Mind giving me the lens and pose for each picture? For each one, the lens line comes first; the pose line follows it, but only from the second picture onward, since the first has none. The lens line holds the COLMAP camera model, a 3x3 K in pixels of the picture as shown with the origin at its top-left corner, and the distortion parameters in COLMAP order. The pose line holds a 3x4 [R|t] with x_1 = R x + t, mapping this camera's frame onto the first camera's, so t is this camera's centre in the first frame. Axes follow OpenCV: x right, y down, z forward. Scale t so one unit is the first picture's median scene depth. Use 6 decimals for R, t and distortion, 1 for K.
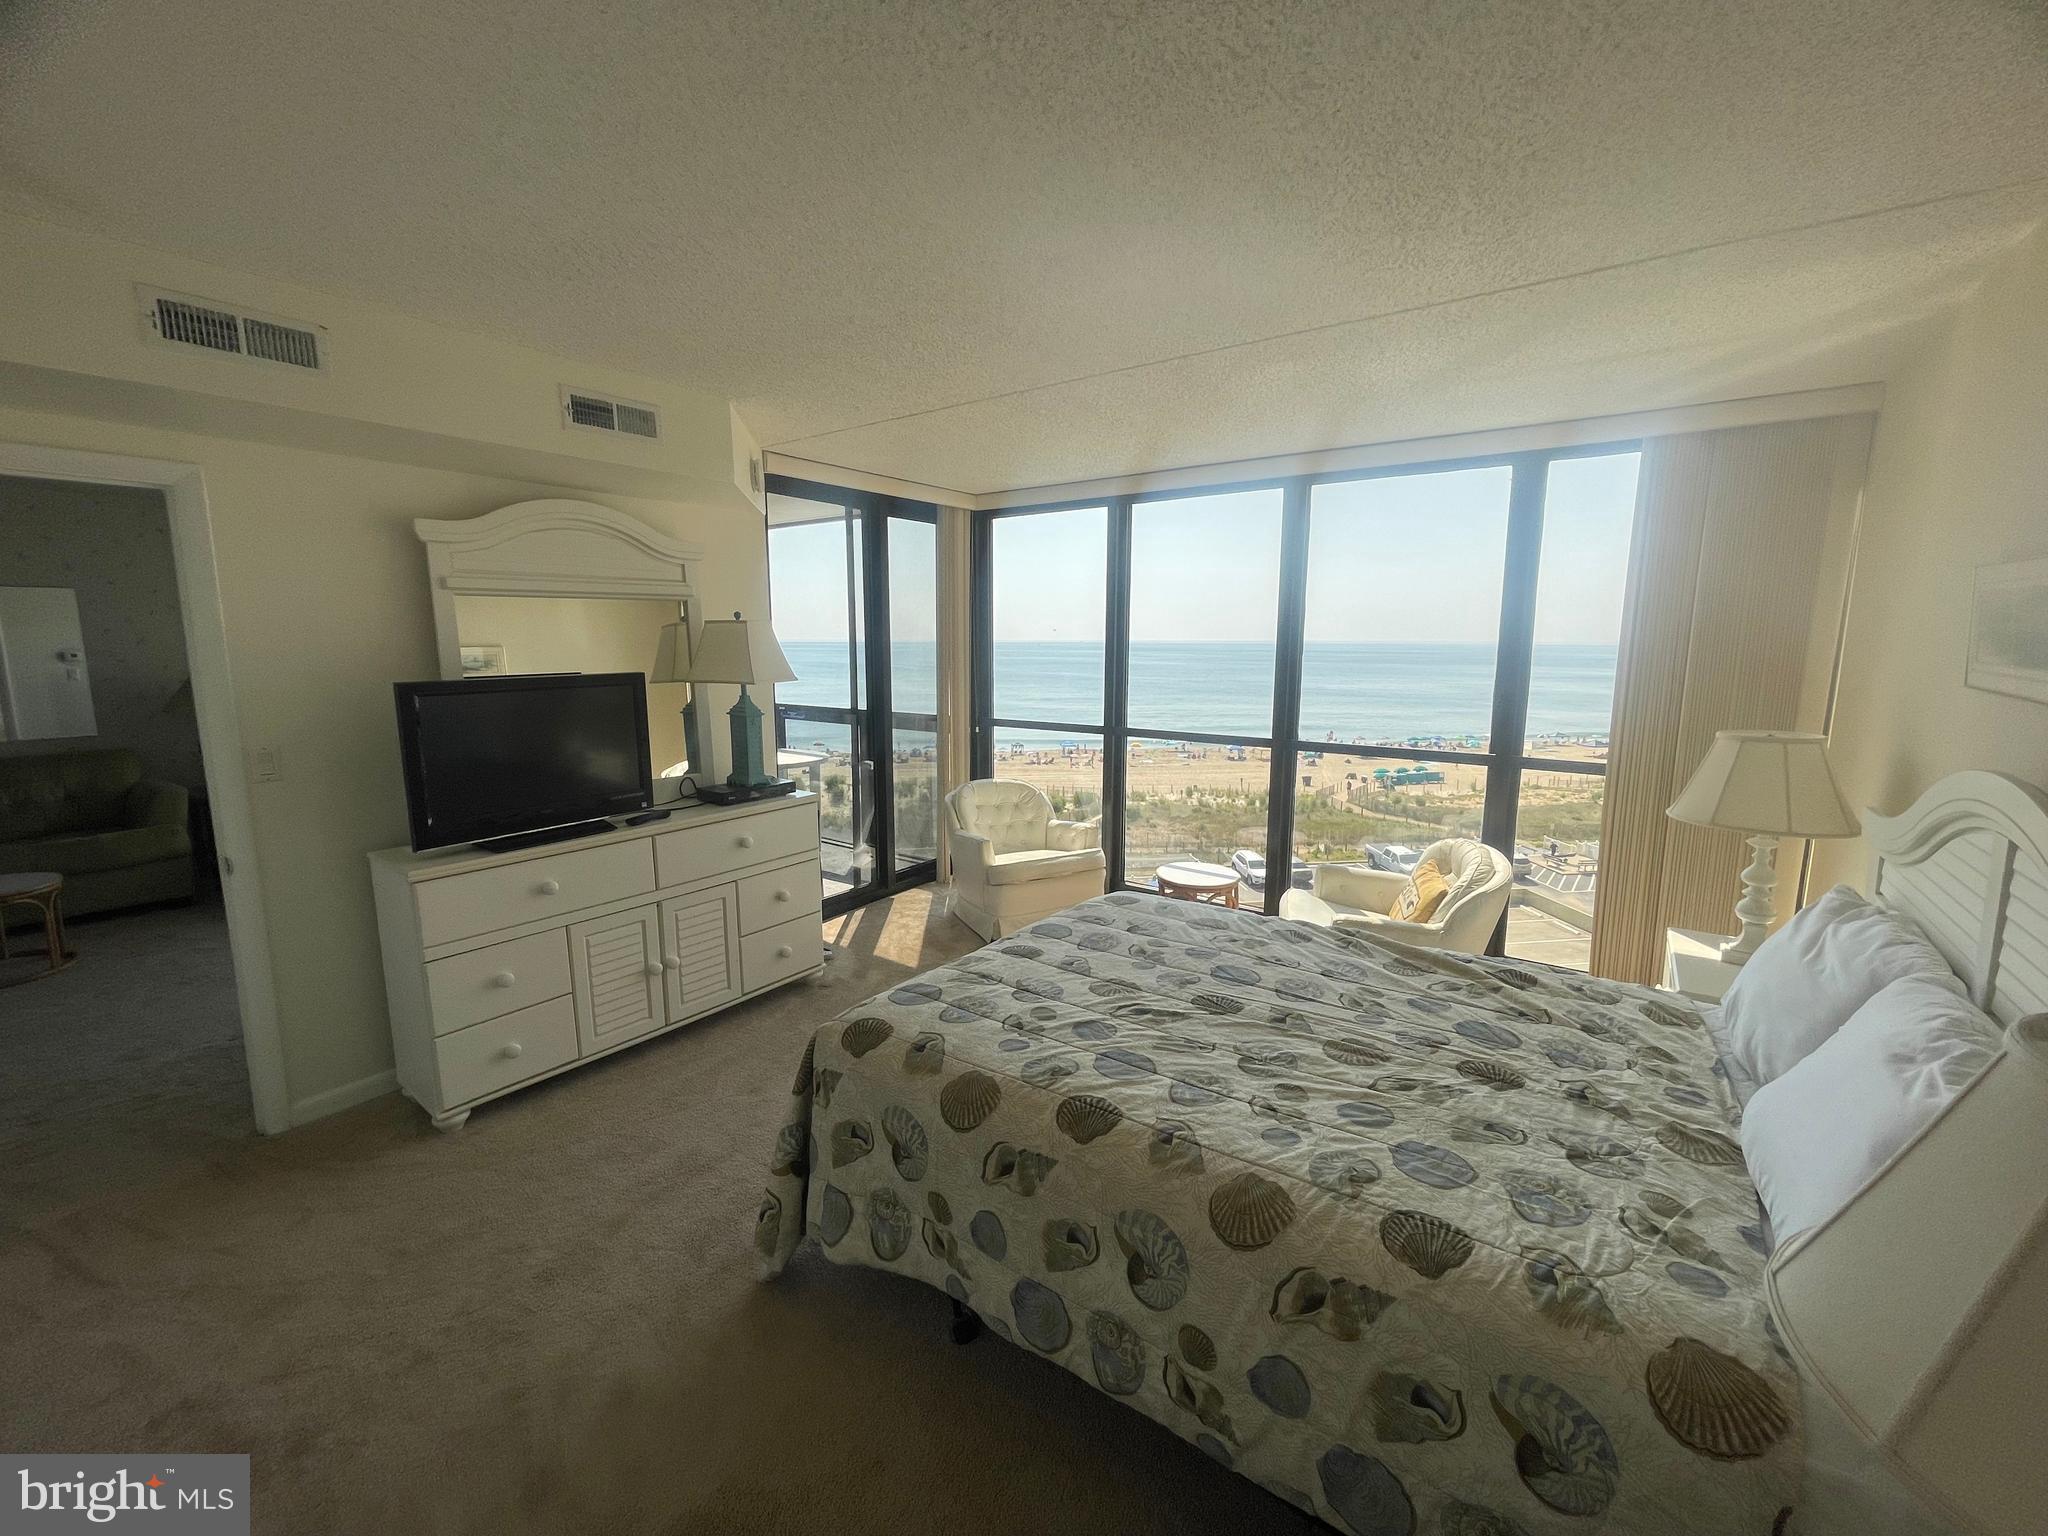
lens RADIAL K [[832.9, 0, 1025.3], [0, 832.9, 760.7], [0, 0, 1]] dist [-0.005806, -0.000278]
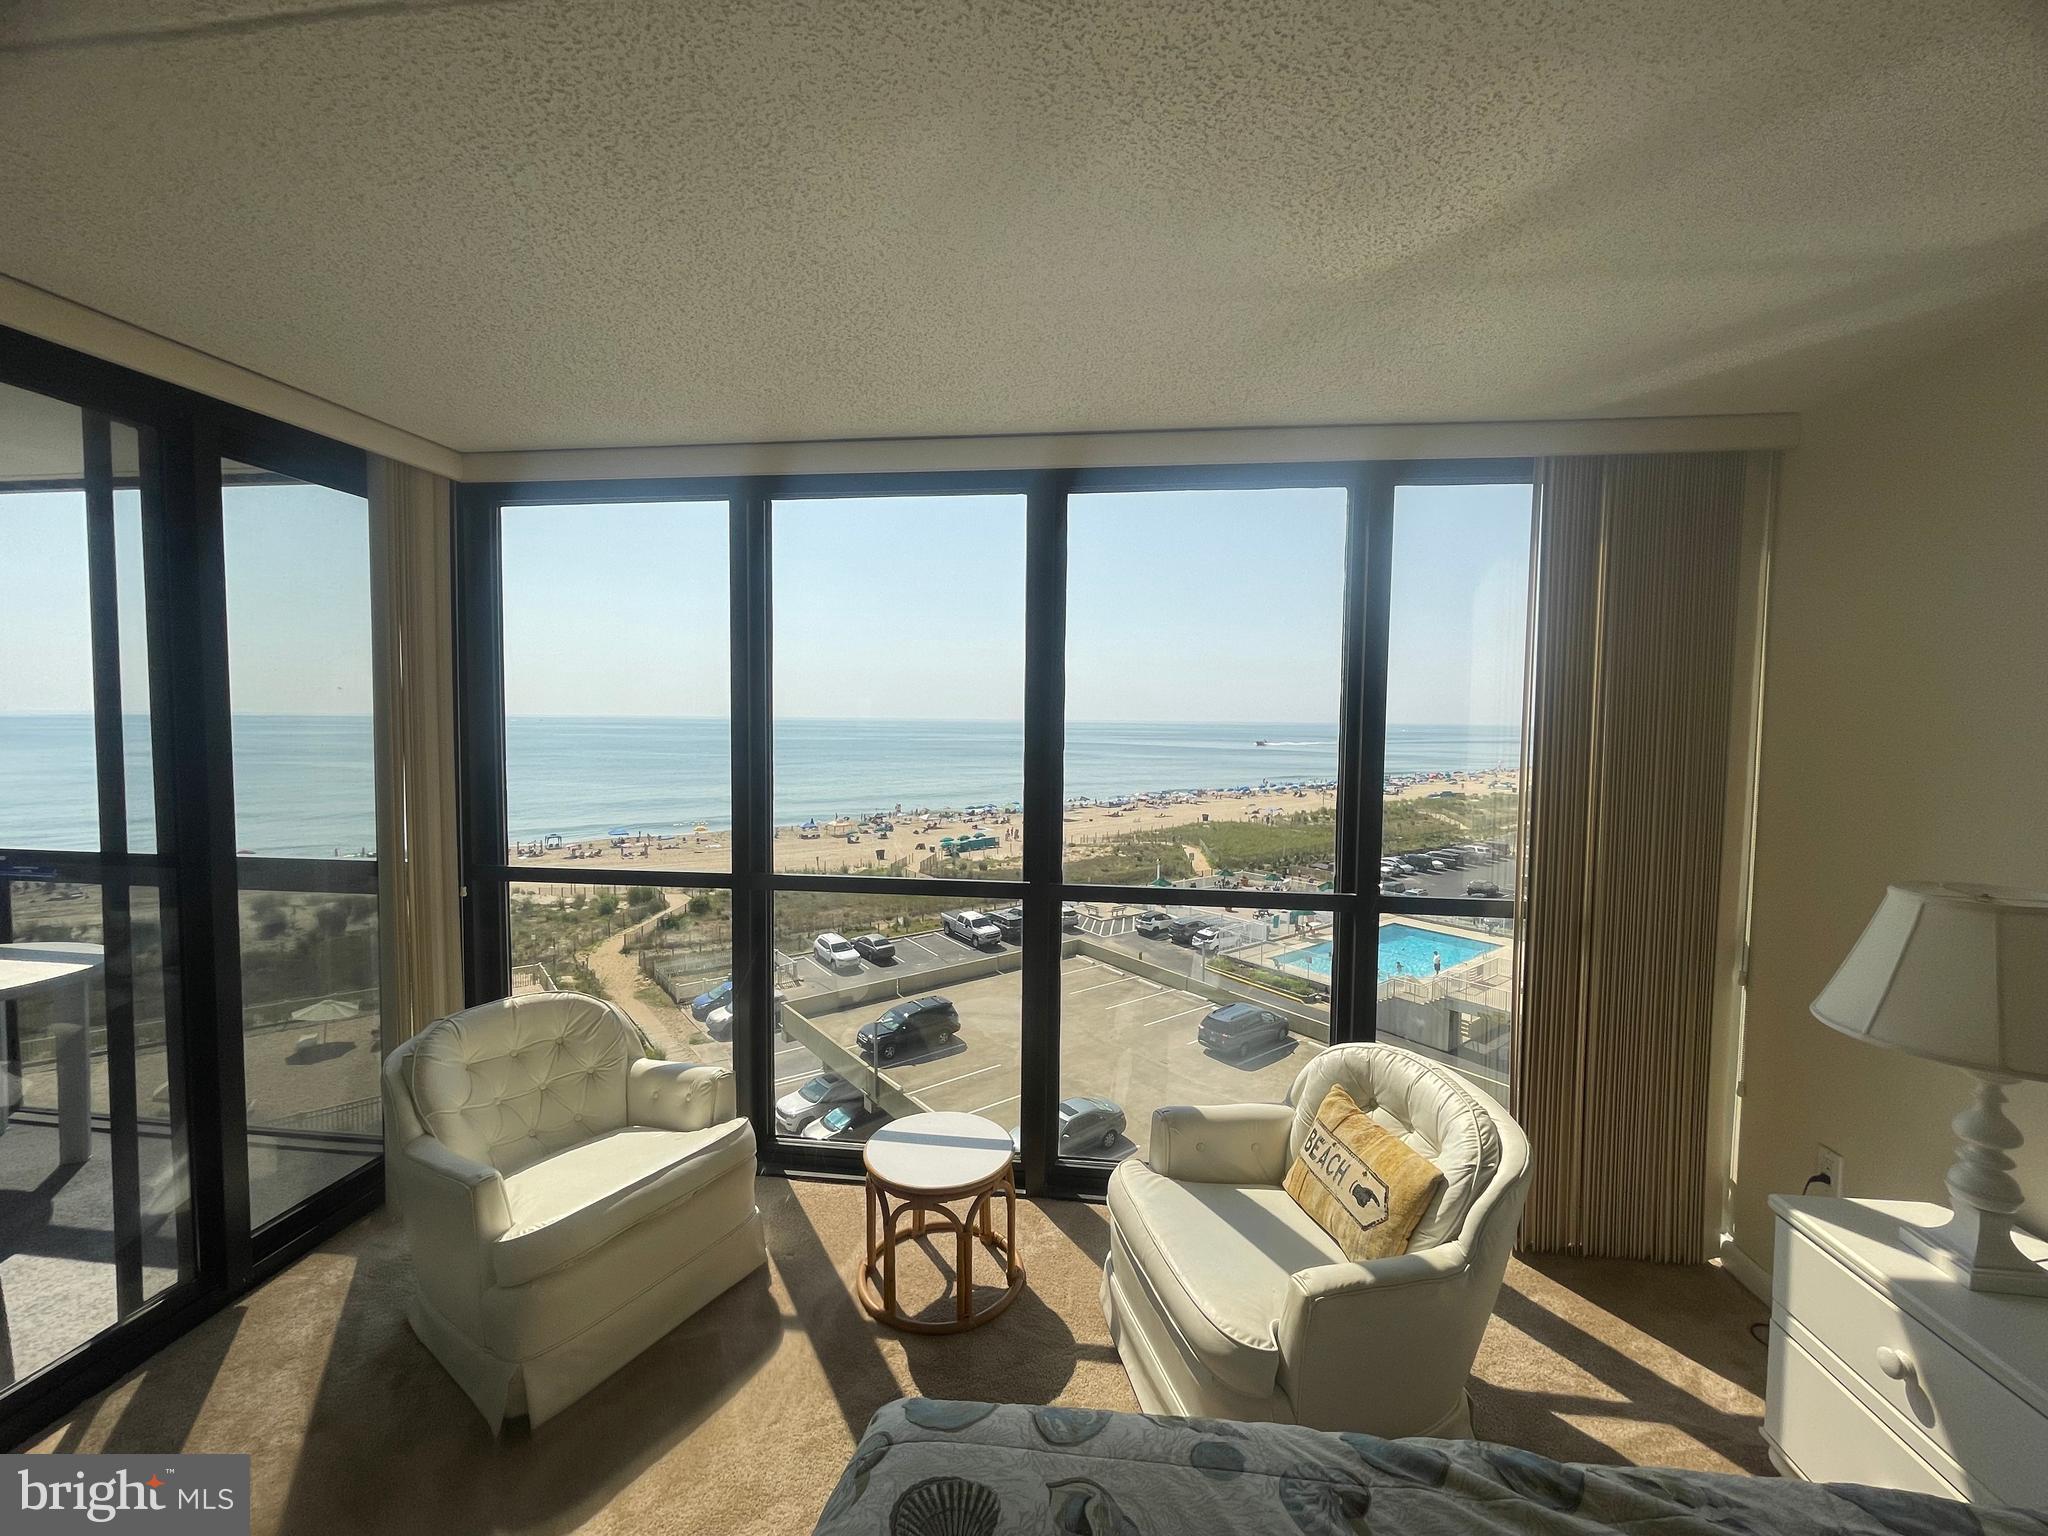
lens RADIAL K [[821.5, 0, 1017.1], [0, 821.5, 754.3], [0, 0, 1]] dist [-0.000186, -0.000027]
pose [[0.874486, -0.015961, 0.484789, -0.007134], [0.063203, 0.994687, -0.081260, -0.062950], [-0.480916, 0.101700, 0.870848, 0.391626]]
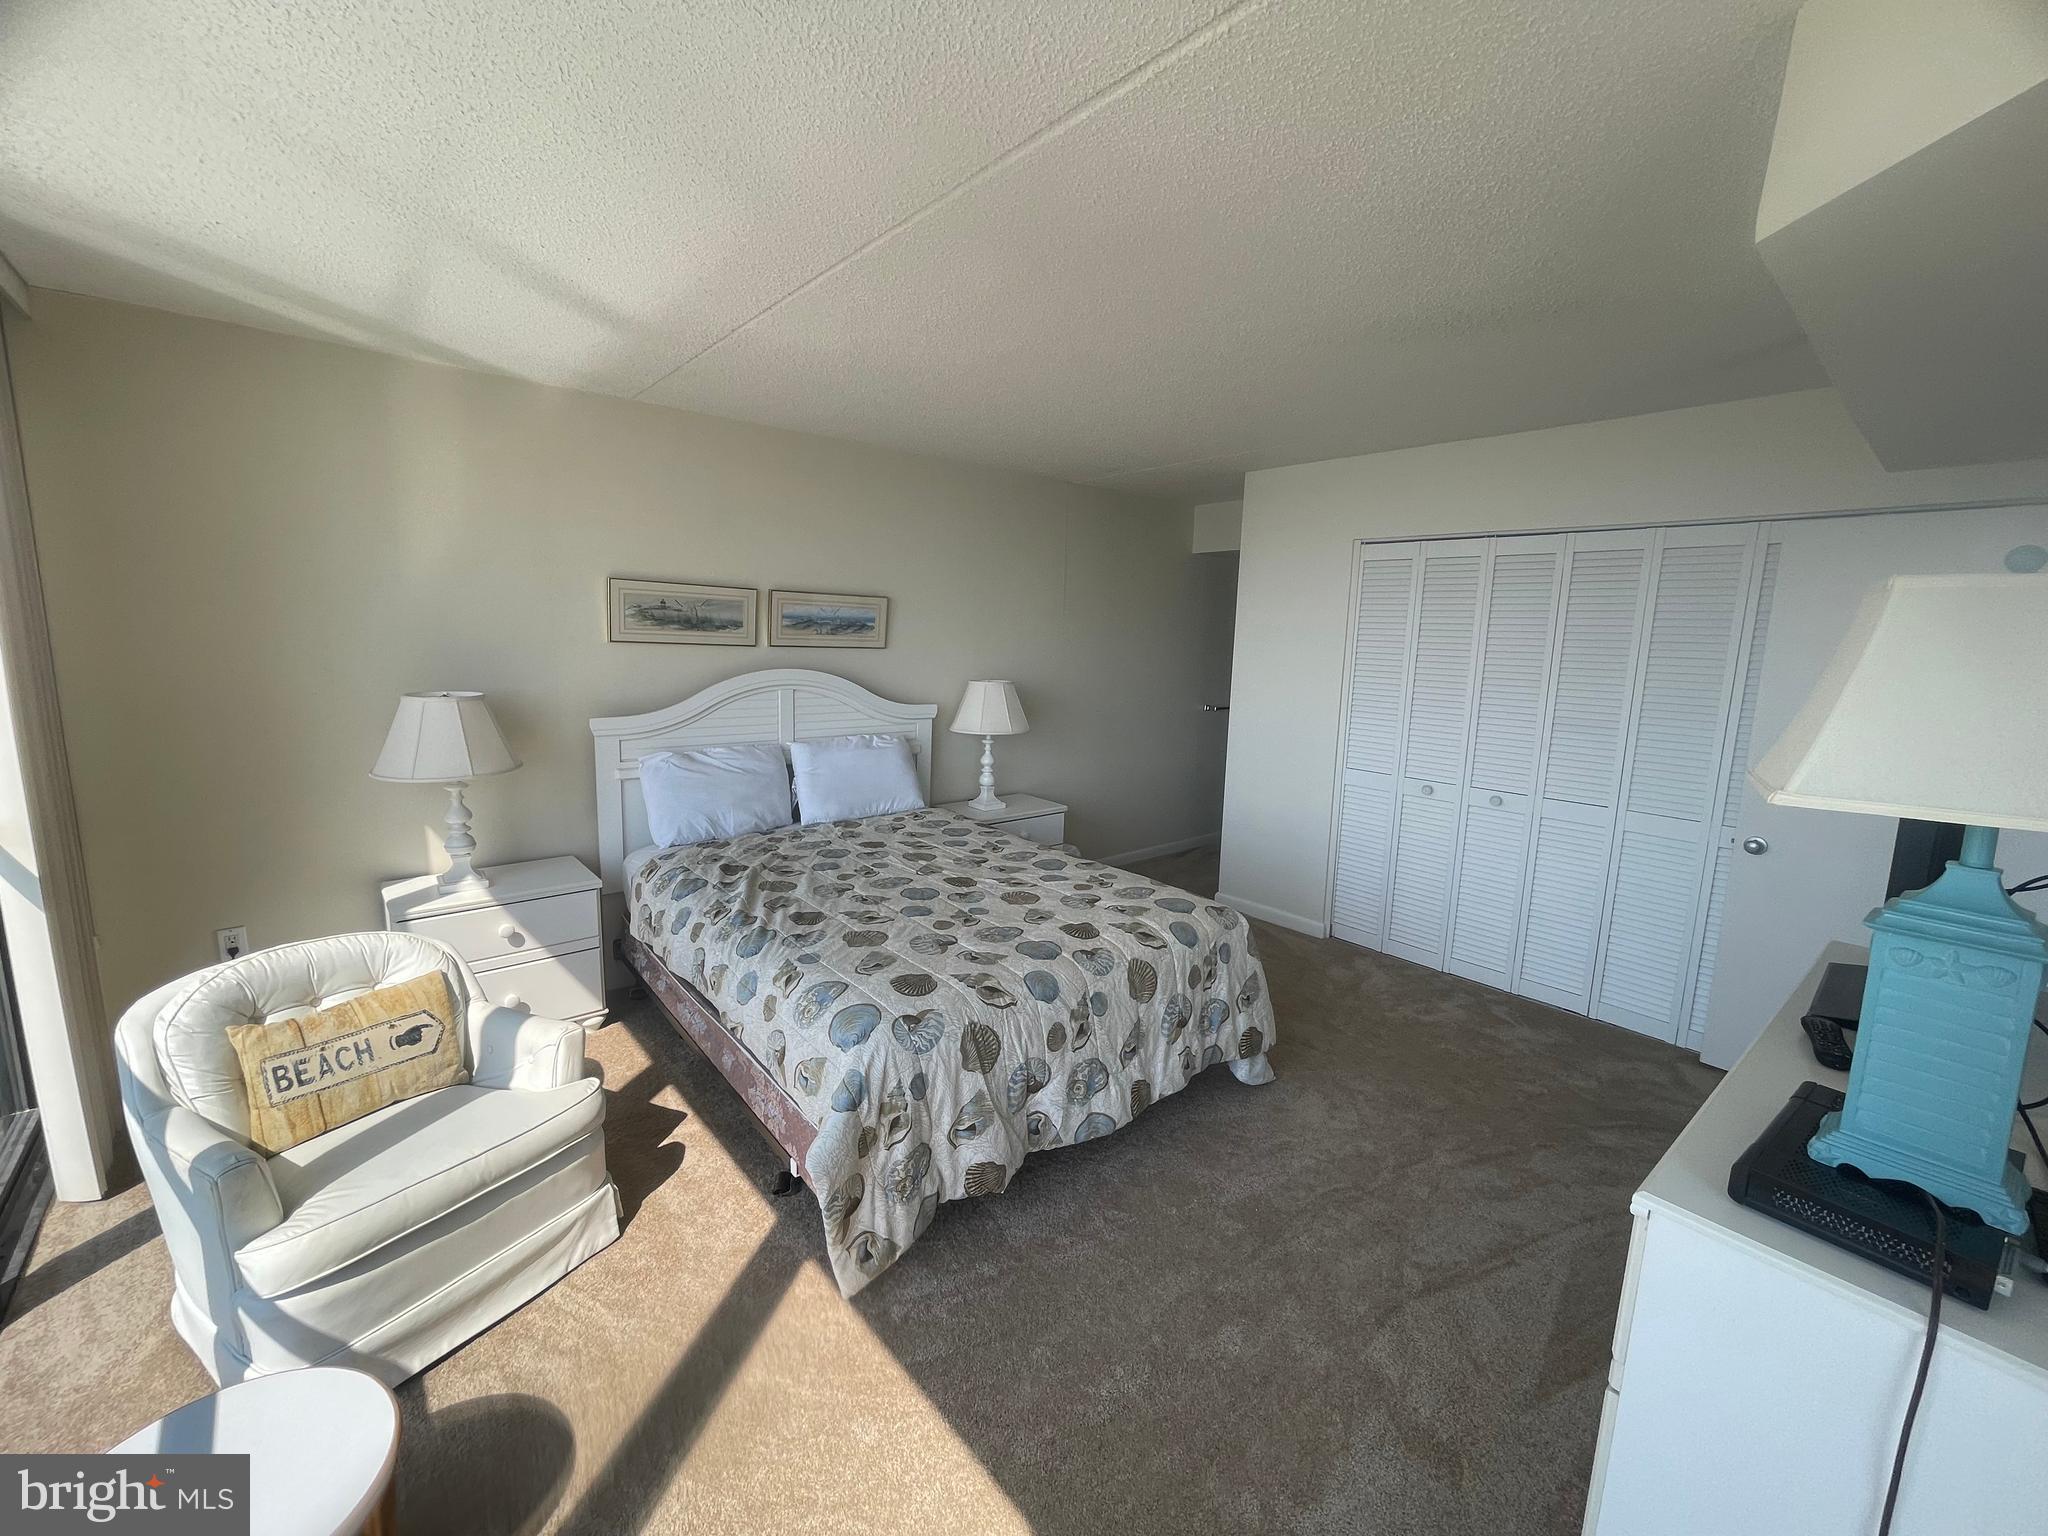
lens RADIAL K [[821.5, 0, 1017.1], [0, 821.5, 754.3], [0, 0, 1]] dist [-0.000186, -0.000027]
pose [[-0.972226, -0.066053, 0.224530, -0.073035], [0.001085, 0.958065, 0.286548, -0.140141], [-0.234042, 0.278833, -0.931384, 0.956932]]
